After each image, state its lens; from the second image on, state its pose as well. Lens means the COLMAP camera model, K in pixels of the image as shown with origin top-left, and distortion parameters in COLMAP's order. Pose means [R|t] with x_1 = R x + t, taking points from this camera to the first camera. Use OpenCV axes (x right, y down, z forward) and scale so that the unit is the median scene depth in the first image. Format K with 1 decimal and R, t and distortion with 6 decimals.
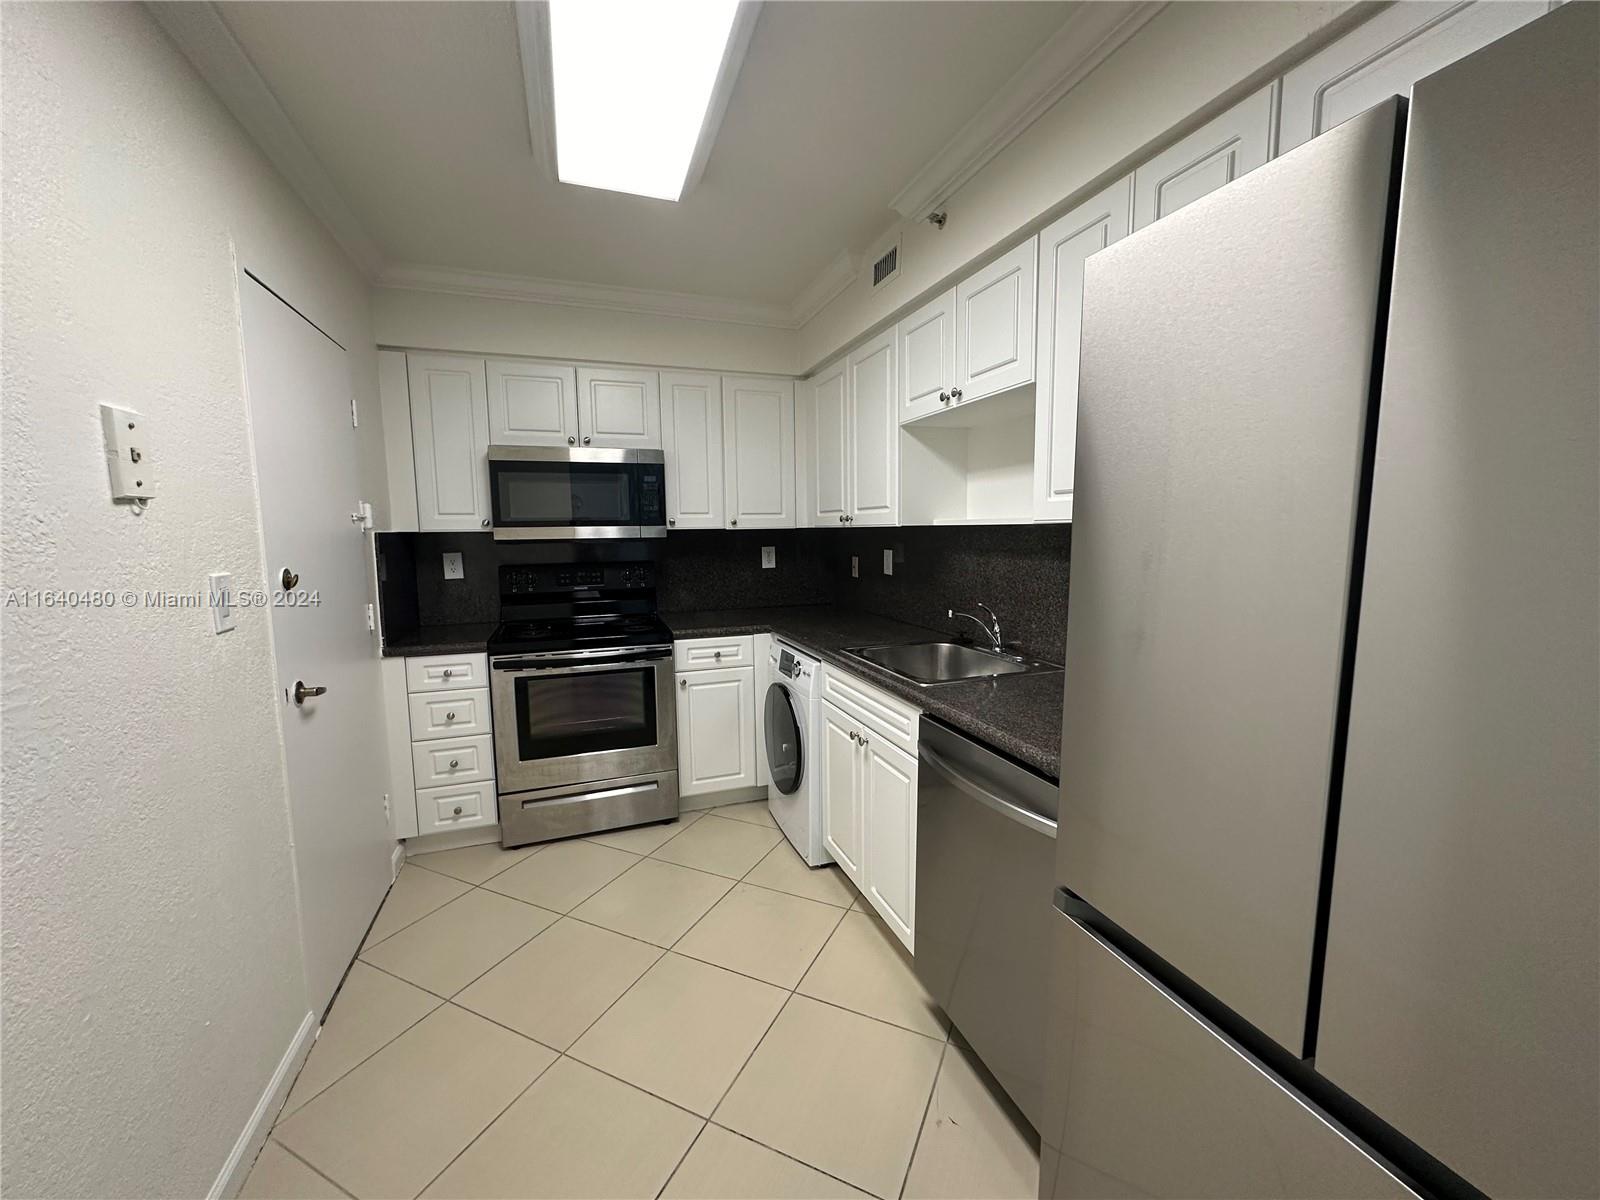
lens RADIAL K [[636.6, 0, 806.6], [0, 636.6, 596.7], [0, 0, 1]] dist [-0.004143, 0.001153]
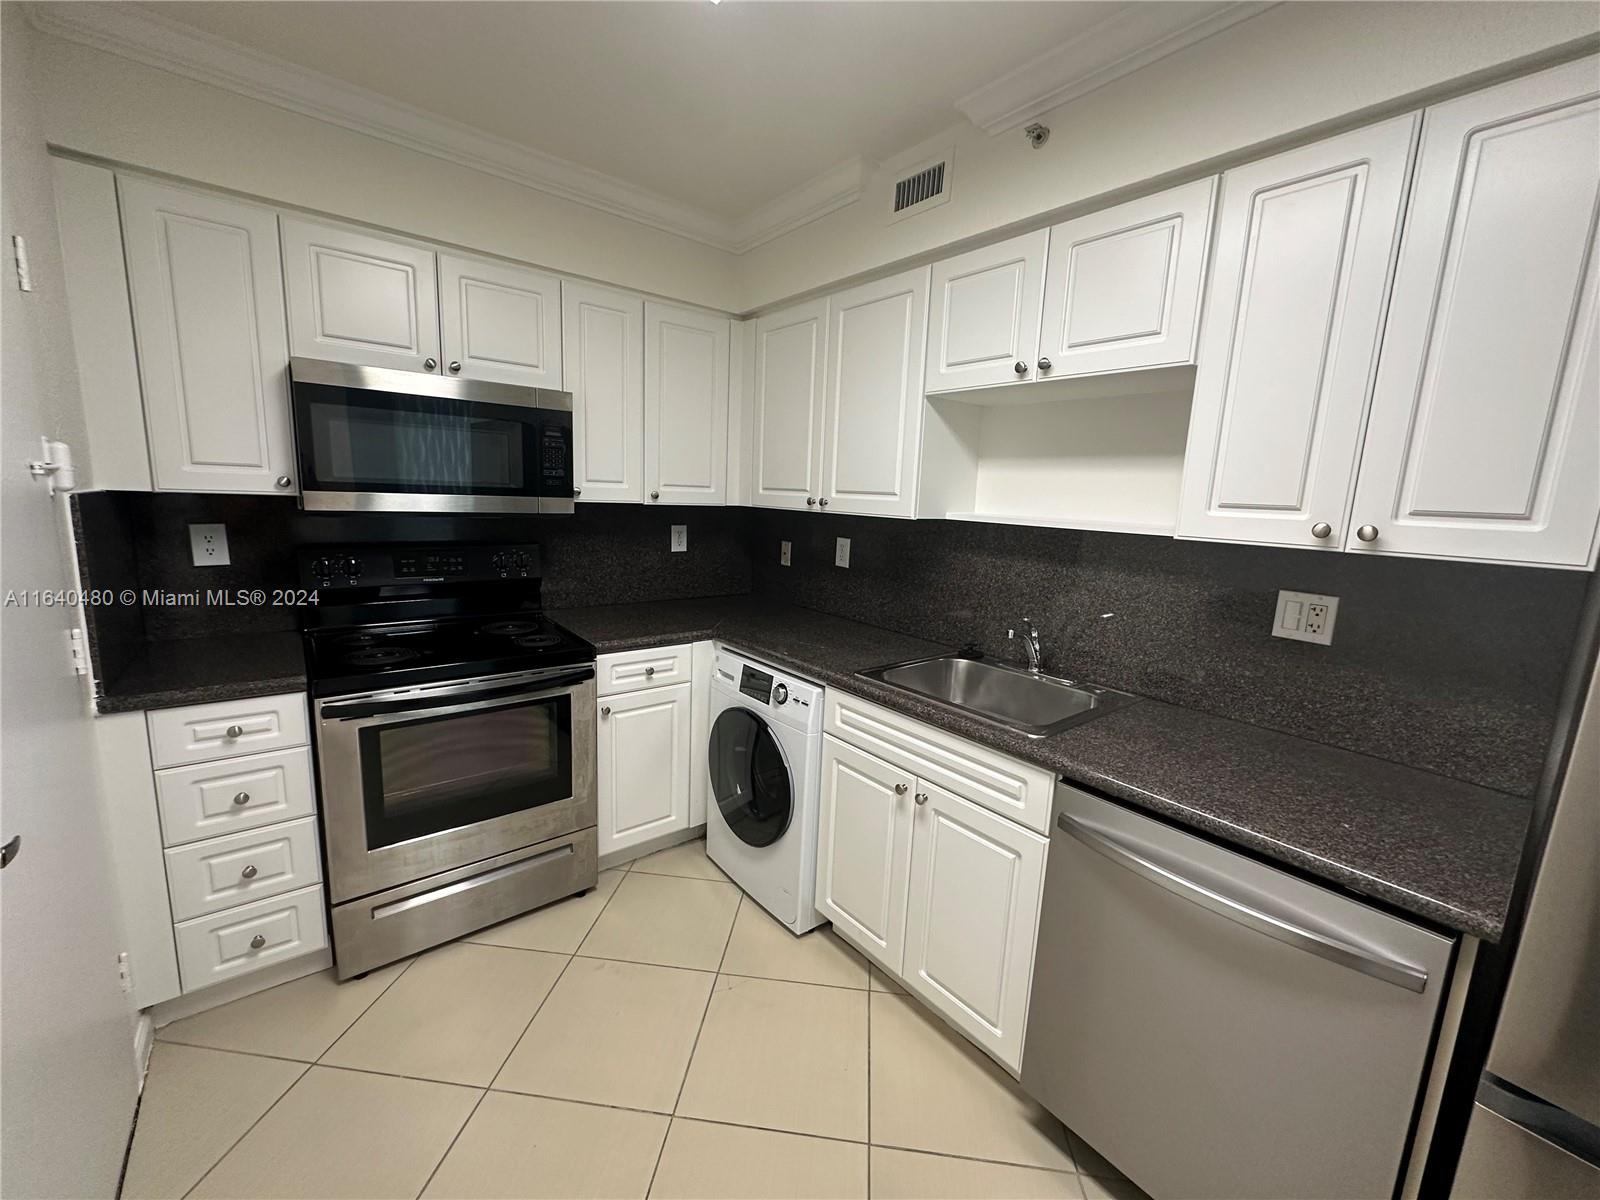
lens RADIAL K [[636.6, 0, 808.3], [0, 636.6, 598.2], [0, 0, 1]] dist [-0.004143, 0.001153]
pose [[0.944097, -0.001835, 0.329664, -0.237295], [-0.018980, 0.998023, 0.059912, -0.051866], [-0.329122, -0.062820, 0.942196, 0.244980]]
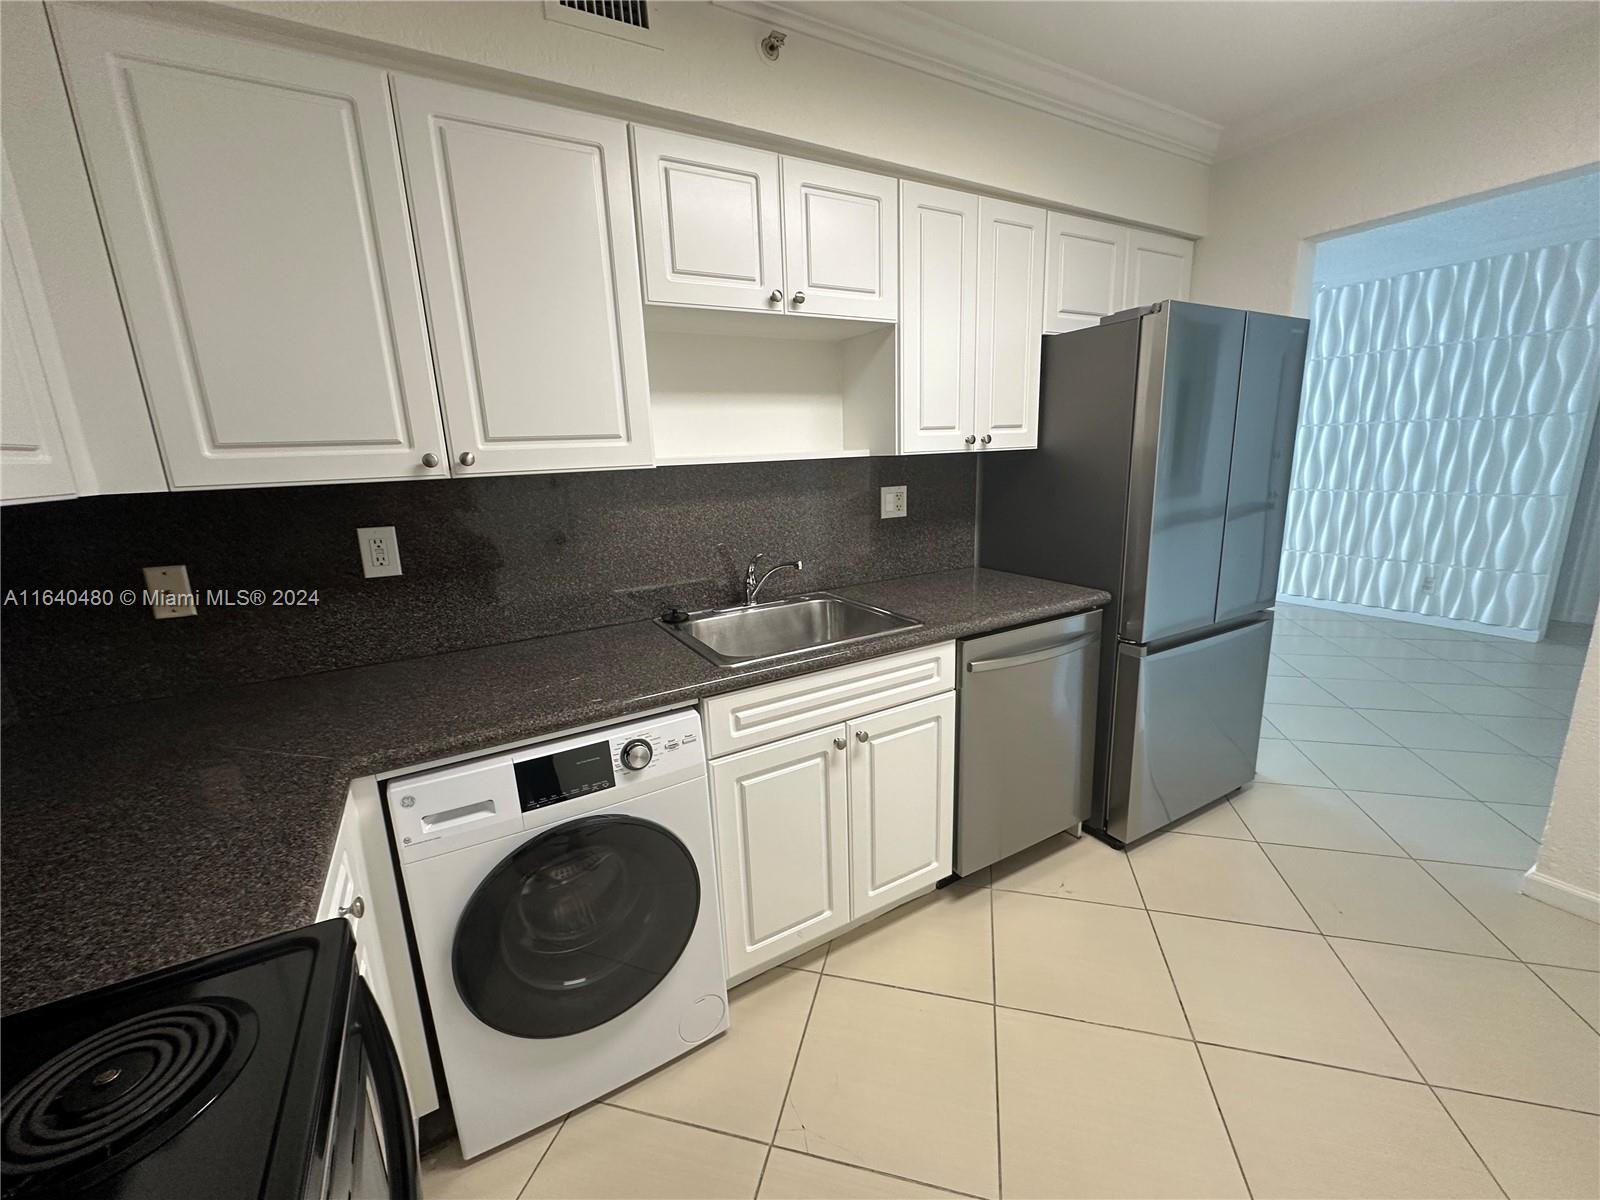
lens RADIAL K [[636.6, 0, 802.2], [0, 636.6, 597.4], [0, 0, 1]] dist [-0.004143, 0.001153]
pose [[-0.166901, -0.205052, 0.964416, -0.489664], [0.144128, 0.962555, 0.229599, -0.103007], [-0.975383, 0.177320, -0.131098, 0.892709]]
